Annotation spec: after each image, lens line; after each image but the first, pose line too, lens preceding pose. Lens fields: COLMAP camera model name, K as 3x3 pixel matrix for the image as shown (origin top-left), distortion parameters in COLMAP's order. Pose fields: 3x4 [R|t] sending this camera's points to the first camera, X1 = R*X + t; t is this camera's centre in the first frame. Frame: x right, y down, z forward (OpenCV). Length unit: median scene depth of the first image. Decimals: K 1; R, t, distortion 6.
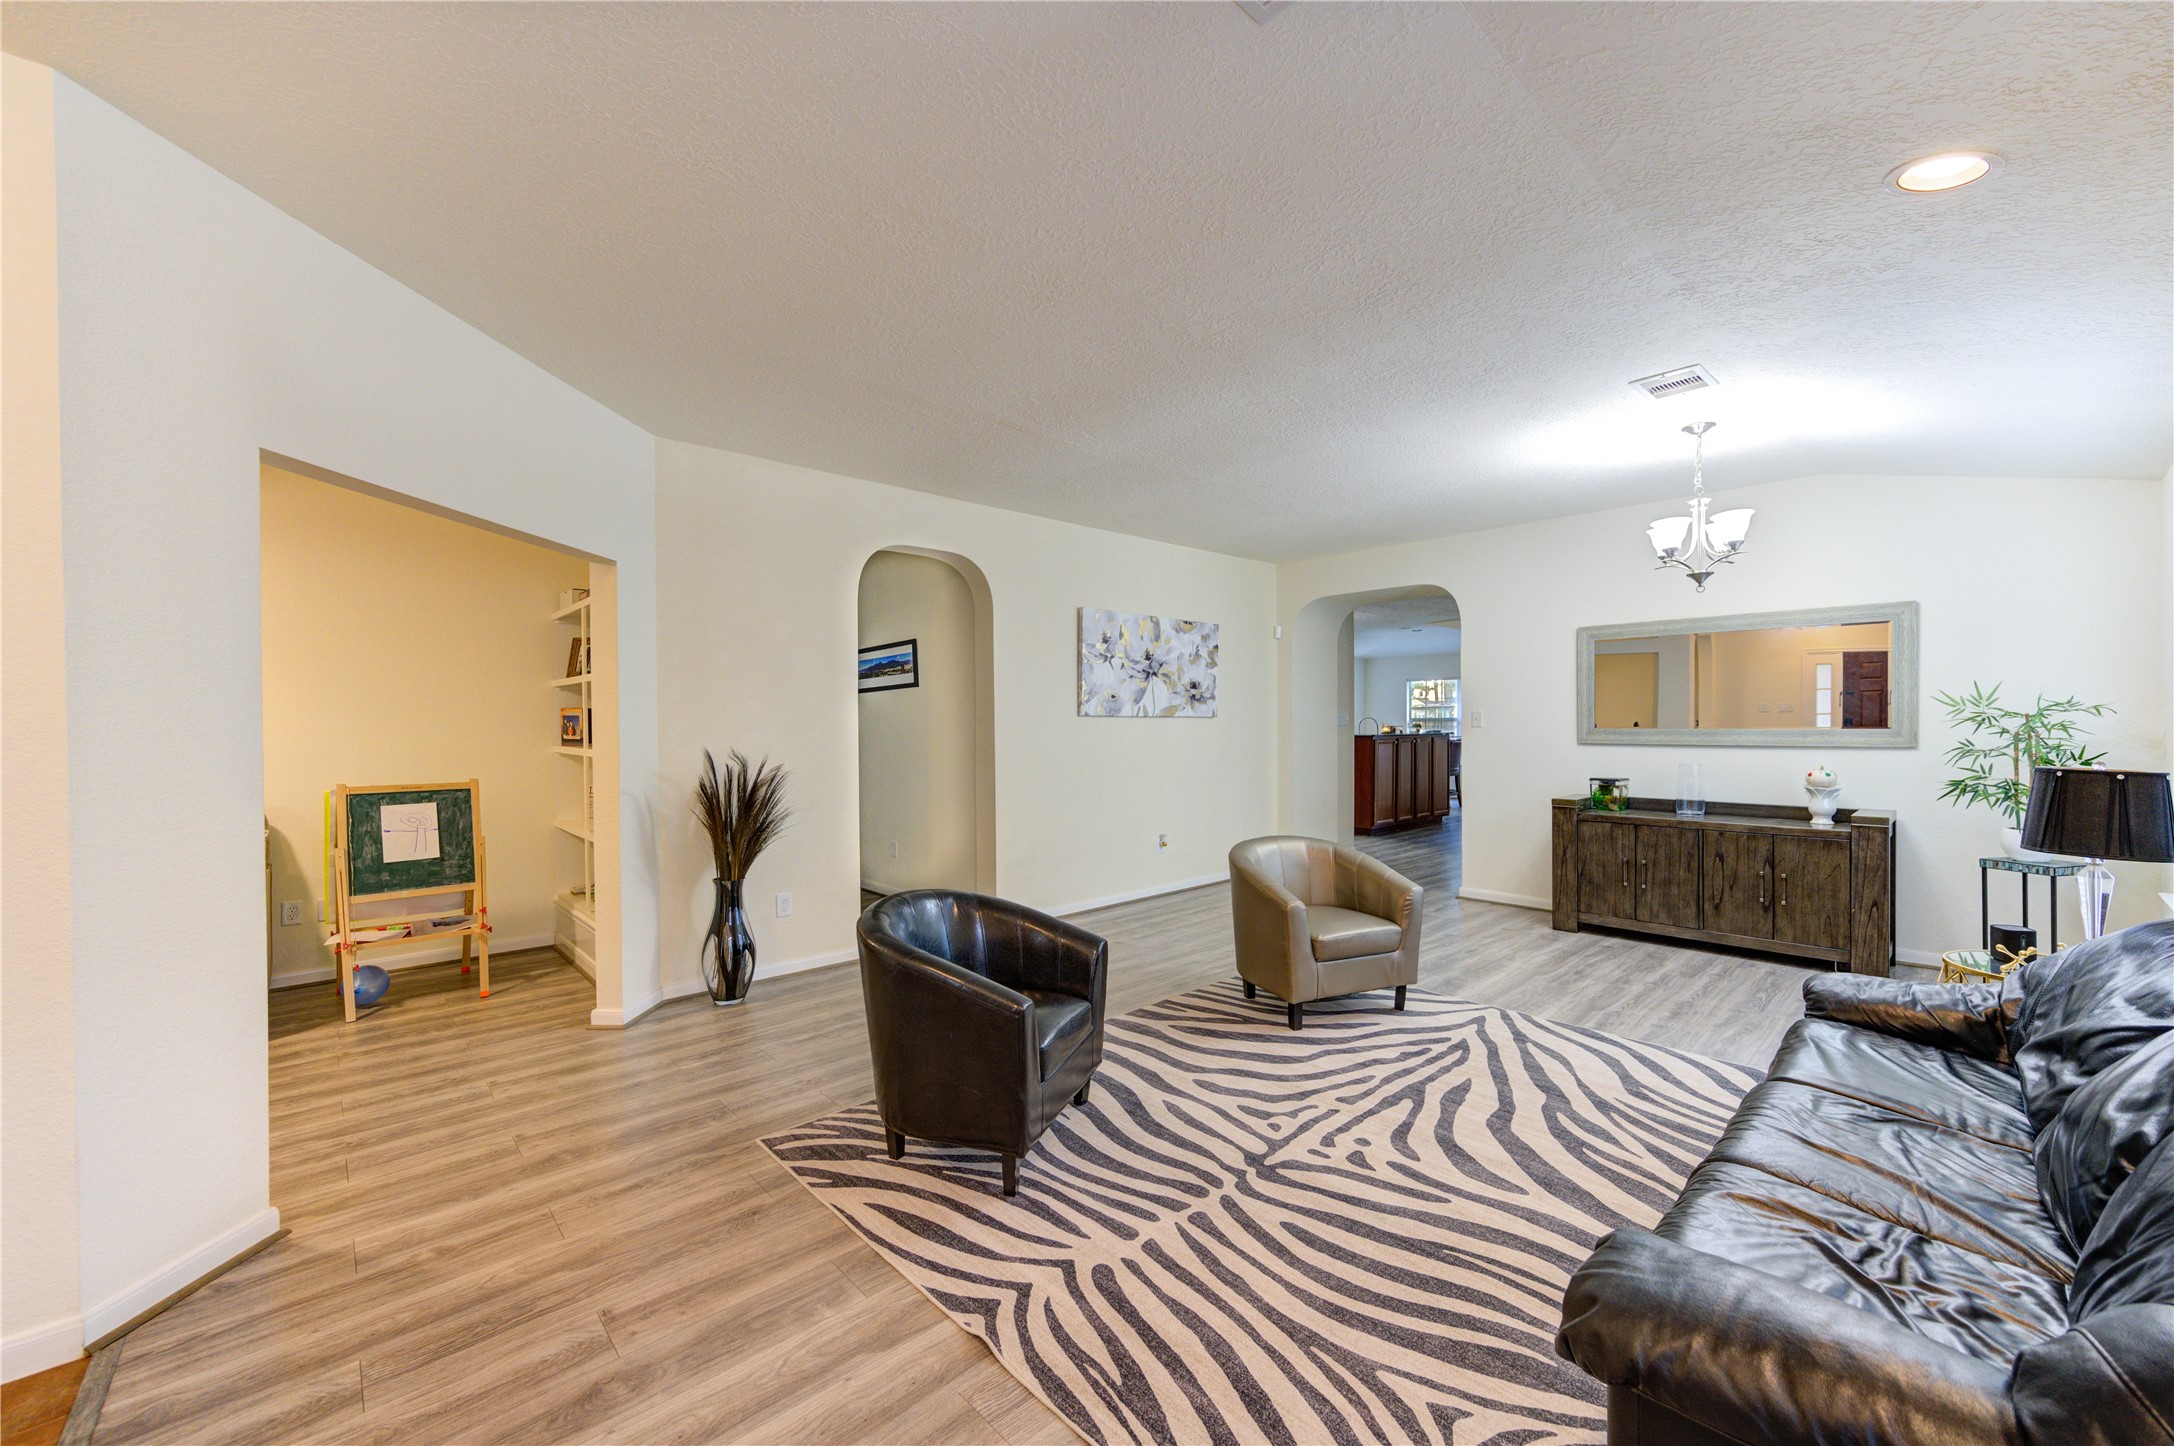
lens RADIAL K [[848.4, 0, 1090.9], [0, 848.4, 726.9], [0, 0, 1]] dist [0.000692, -0.000831]
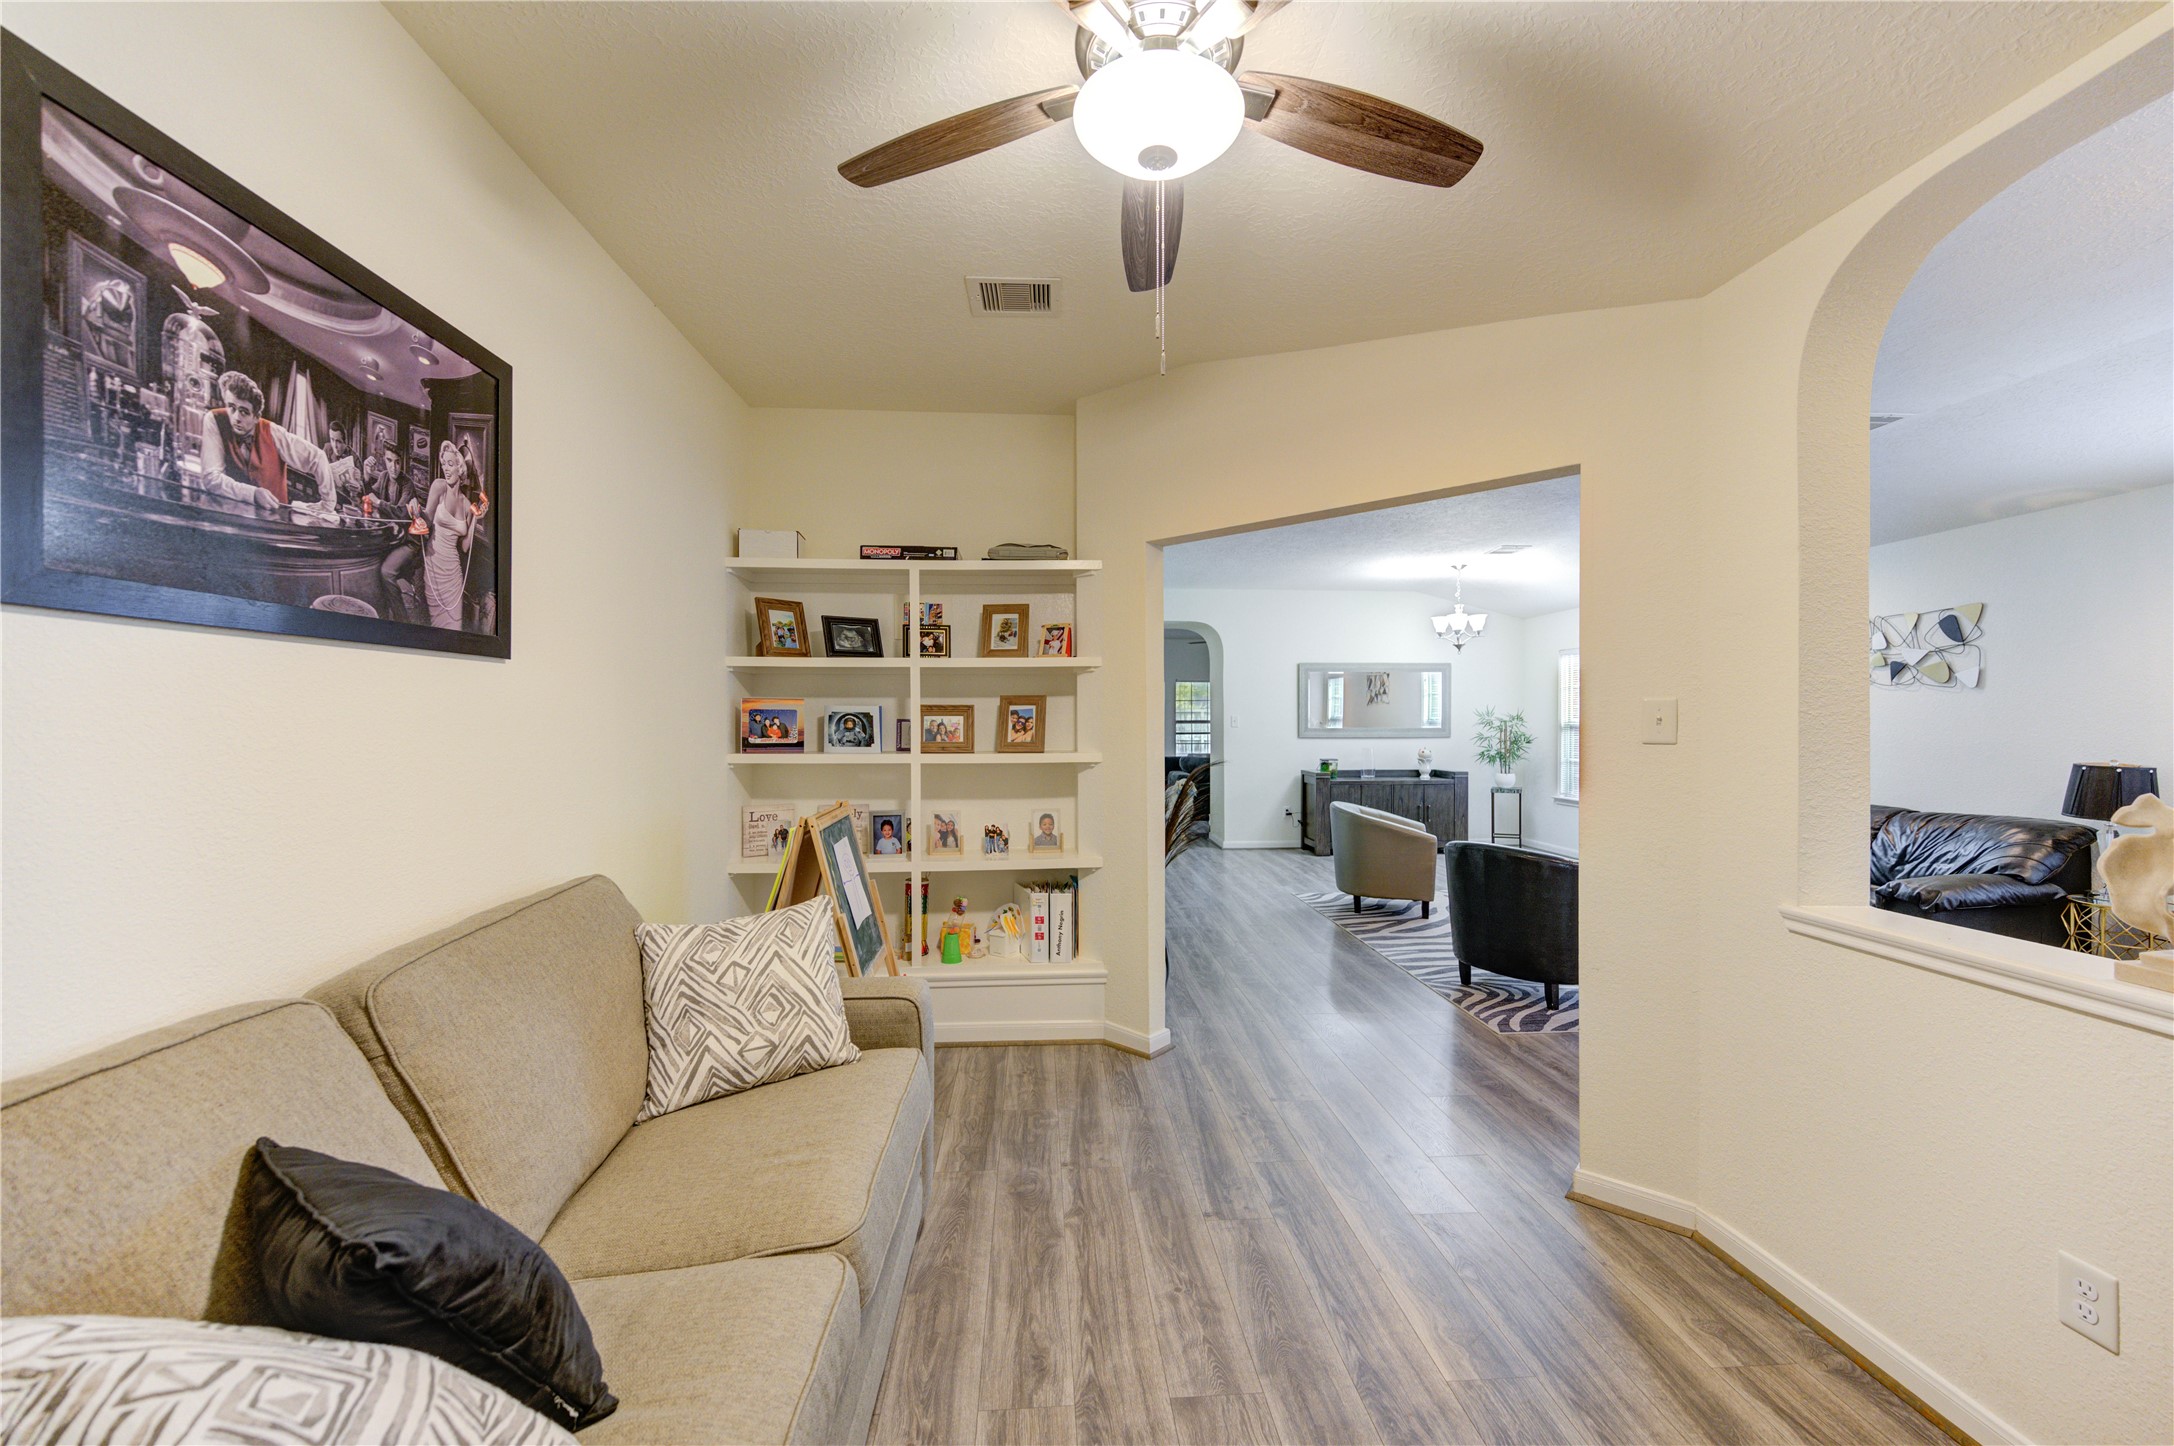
lens RADIAL K [[848.4, 0, 1088.2], [0, 848.4, 731.3], [0, 0, 1]] dist [0.000692, -0.000831]
pose [[0.632219, -0.005851, 0.774768, -1.562356], [0.003474, 0.999983, 0.004717, -0.002028], [-0.774782, -0.000290, 0.632228, 0.551448]]
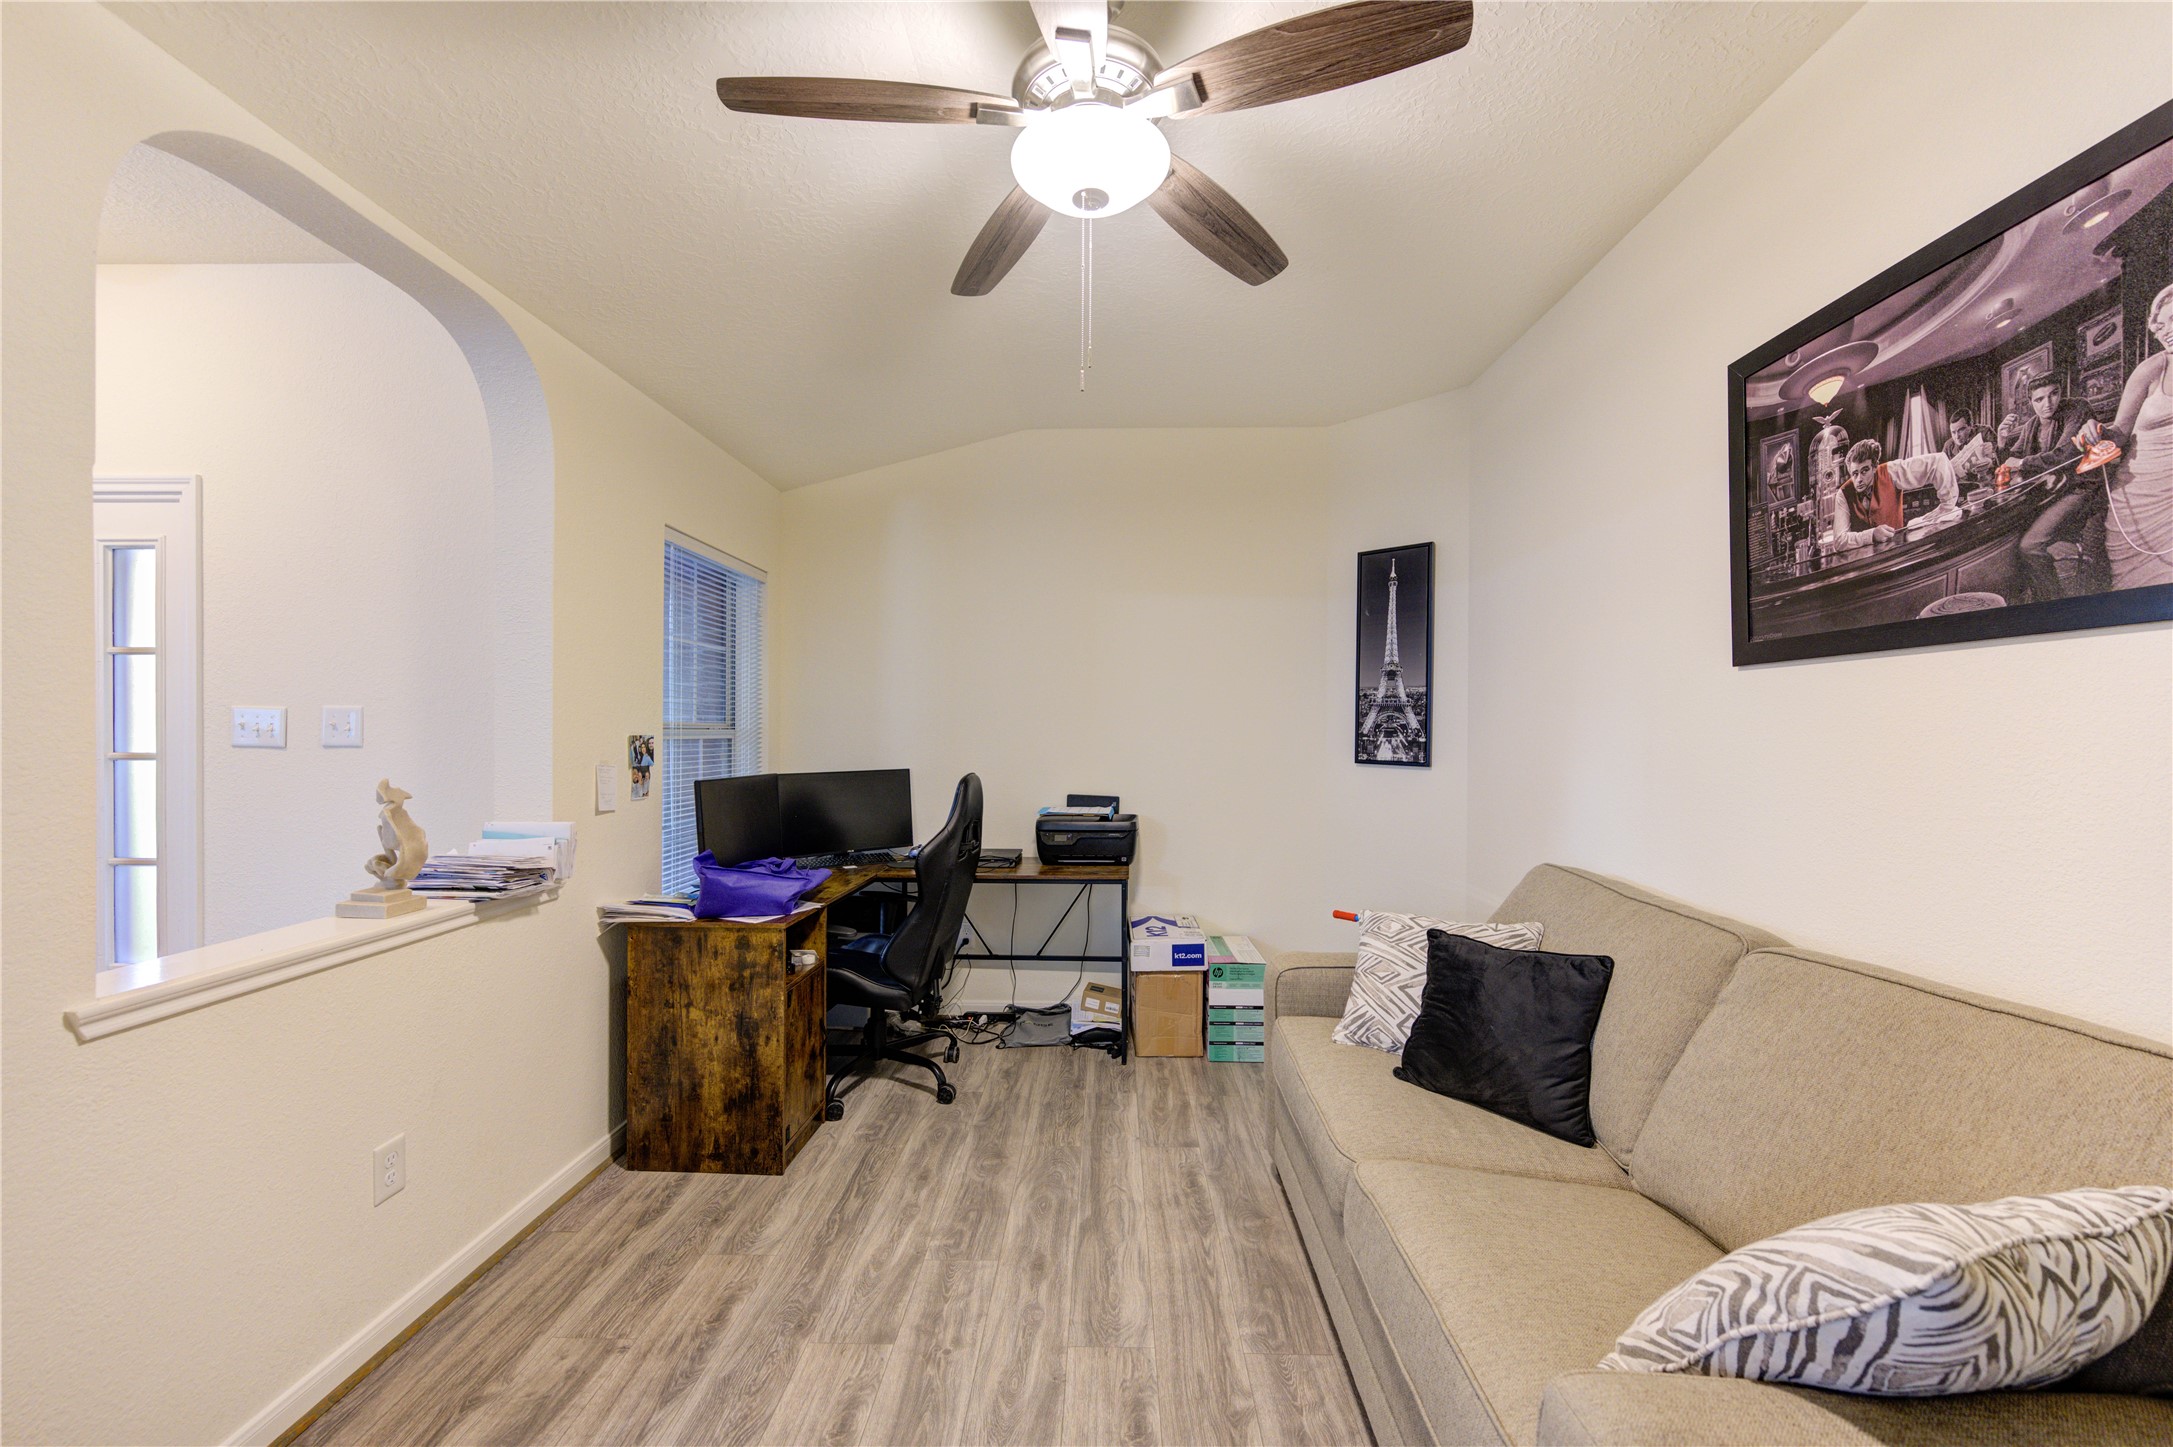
lens RADIAL K [[876.1, 0, 1100.9], [0, 876.1, 733.9], [0, 0, 1]] dist [0.004127, -0.000088]
pose [[-0.679017, 0.000457, -0.734122, -0.803072], [-0.008437, 0.999929, 0.008426, -0.004751], [0.734074, 0.011915, -0.678965, 1.171887]]
